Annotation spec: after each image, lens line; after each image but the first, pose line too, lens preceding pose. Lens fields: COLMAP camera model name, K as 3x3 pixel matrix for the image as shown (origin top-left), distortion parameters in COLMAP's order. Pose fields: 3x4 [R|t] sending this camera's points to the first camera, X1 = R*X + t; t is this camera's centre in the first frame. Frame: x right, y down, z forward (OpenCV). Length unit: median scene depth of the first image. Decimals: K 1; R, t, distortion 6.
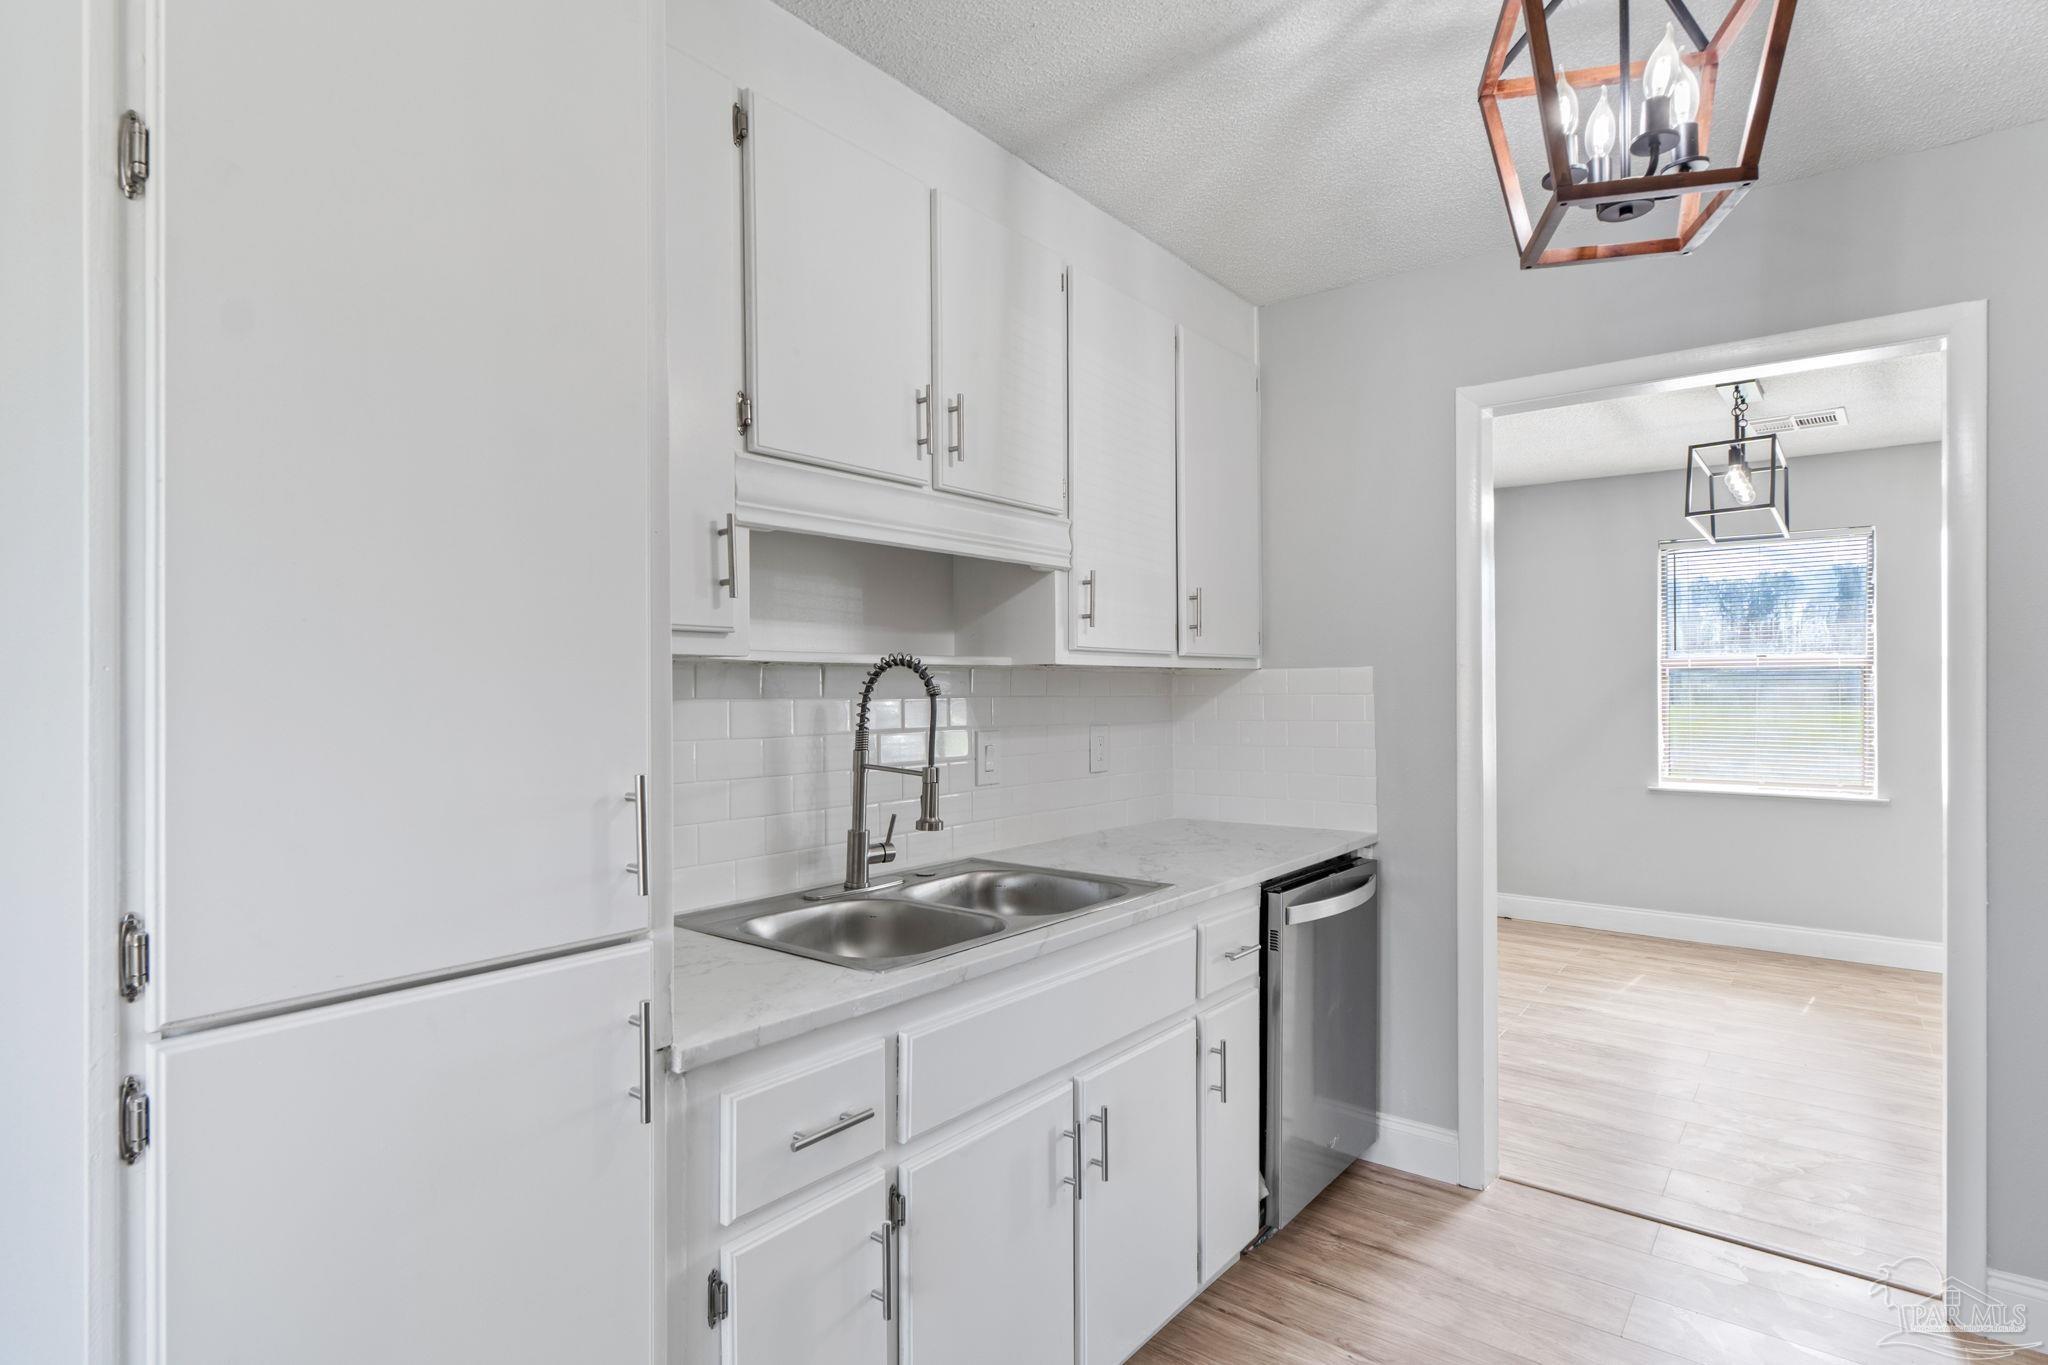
lens RADIAL K [[1047.0, 0, 1017.3], [0, 1047.0, 686.5], [0, 0, 1]] dist [-0.010370, 0.000093]
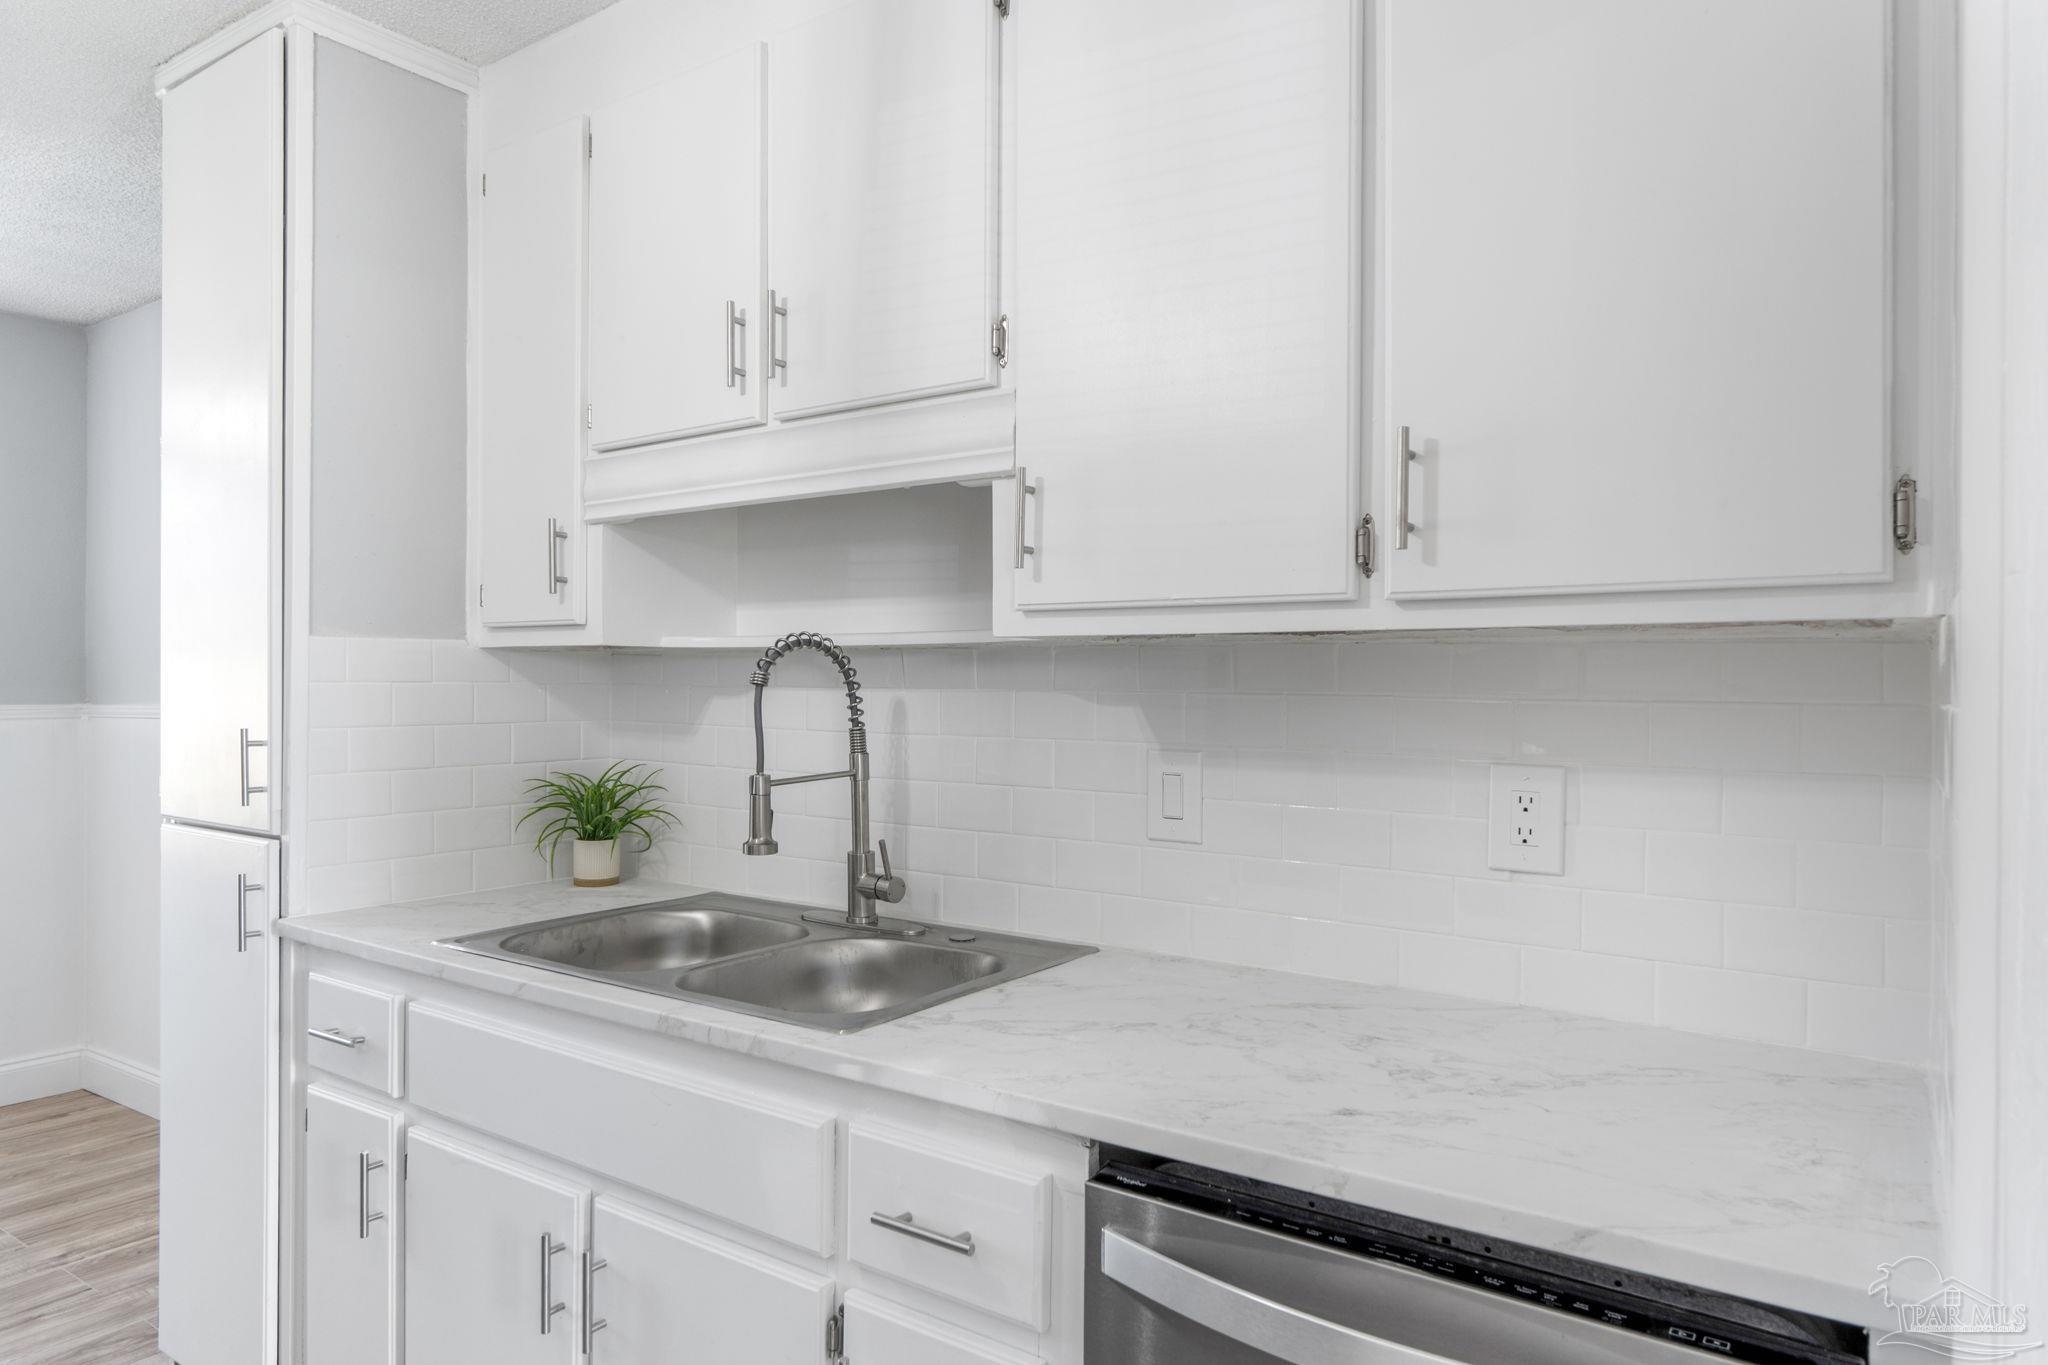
lens RADIAL K [[1293.8, 0, 1025.8], [0, 1293.8, 691.8], [0, 0, 1]] dist [0.003970, 0.000928]
pose [[0.058494, 0.012300, -0.998212, 0.826328], [-0.003246, 0.999921, 0.012131, 0.001053], [0.998282, 0.002530, 0.058530, 1.036850]]
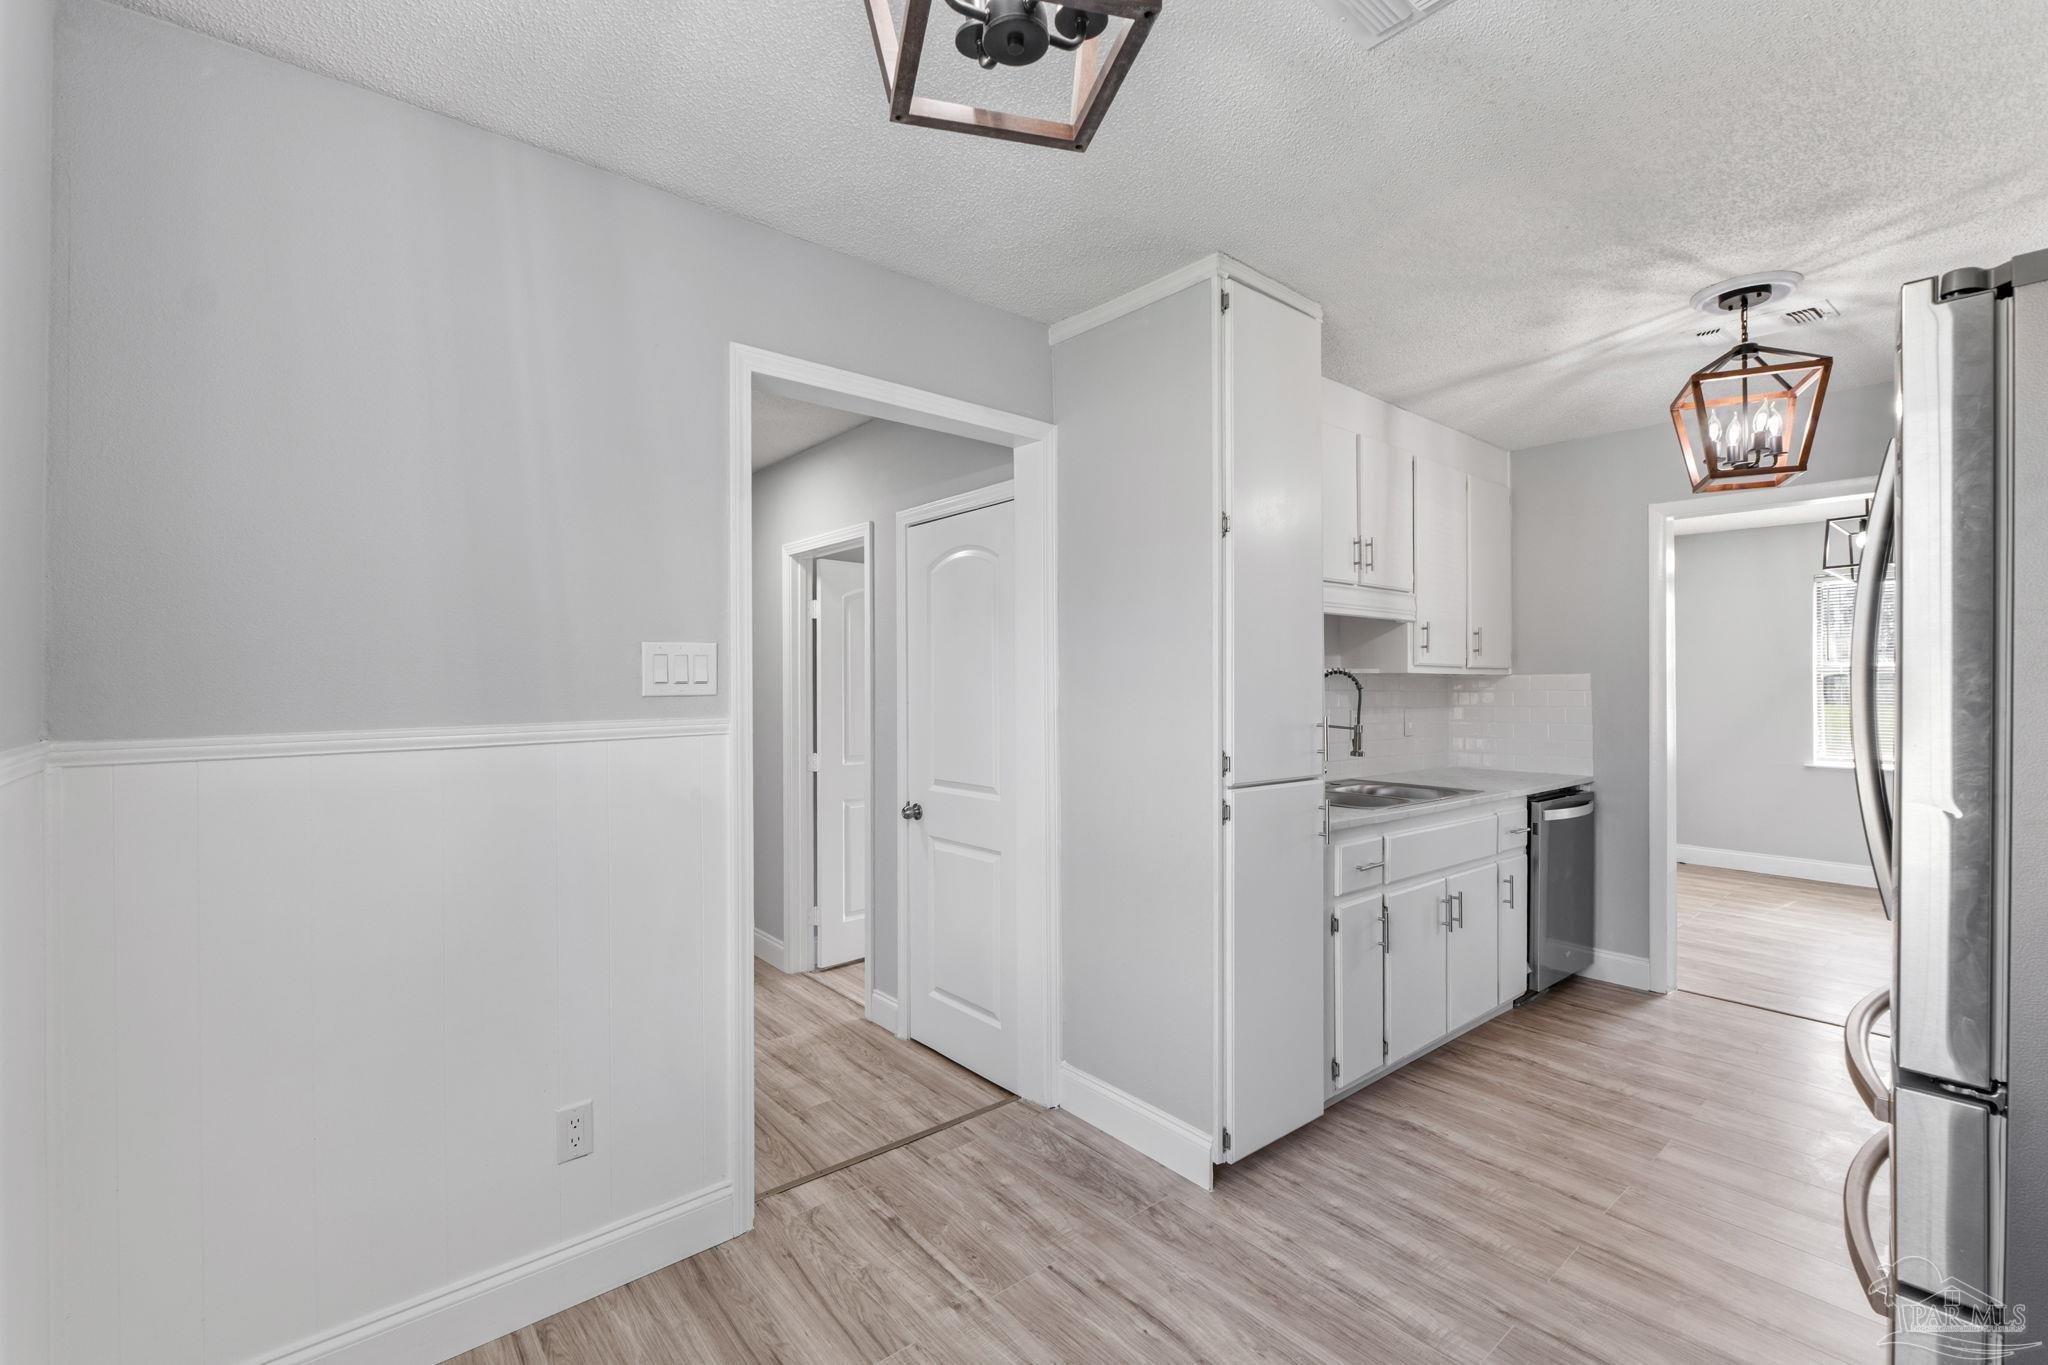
lens RADIAL K [[879.2, 0, 1025.7], [0, 879.2, 681.1], [0, 0, 1]] dist [-0.004371, 0.000000]
pose [[0.979361, 0.003786, -0.202085, -0.328438], [-0.004573, 0.999984, -0.003424, 0.001558], [0.202069, 0.004278, 0.979362, -0.692927]]
